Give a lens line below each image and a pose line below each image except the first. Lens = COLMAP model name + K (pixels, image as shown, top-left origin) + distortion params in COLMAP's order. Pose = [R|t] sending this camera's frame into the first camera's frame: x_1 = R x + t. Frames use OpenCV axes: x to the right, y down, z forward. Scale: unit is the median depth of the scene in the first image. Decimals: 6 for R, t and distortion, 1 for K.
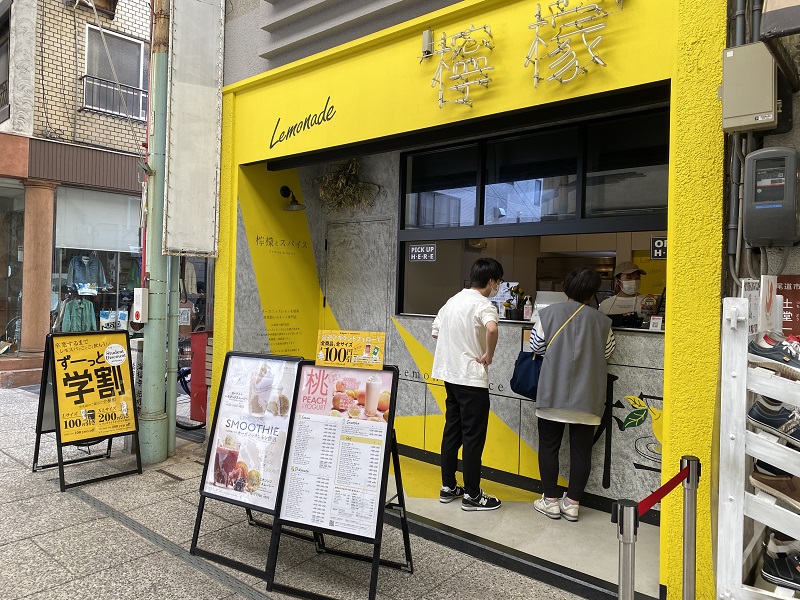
lens RADIAL K [[624.1, 0, 400.0], [0, 624.1, 300.0], [0, 0, 1]] dist [0.083410, -0.115396]
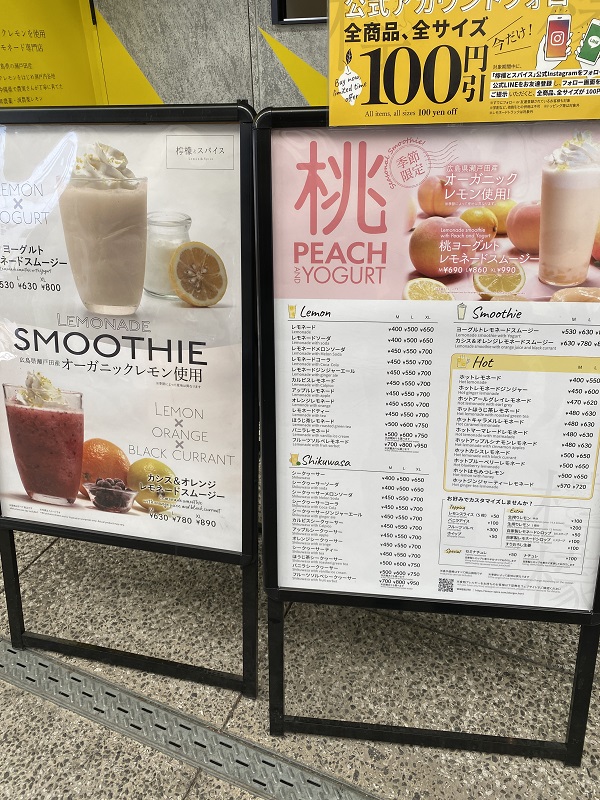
lens RADIAL K [[624.1, 0, 321.3], [0, 624.1, 398.1], [0, 0, 1]] dist [0.083410, -0.115396]
pose [[0.948278, -0.188237, 0.255608, -0.236330], [0.048807, 0.882098, 0.468531, 0.080025], [-0.313666, -0.431823, 0.845661, 0.719592]]
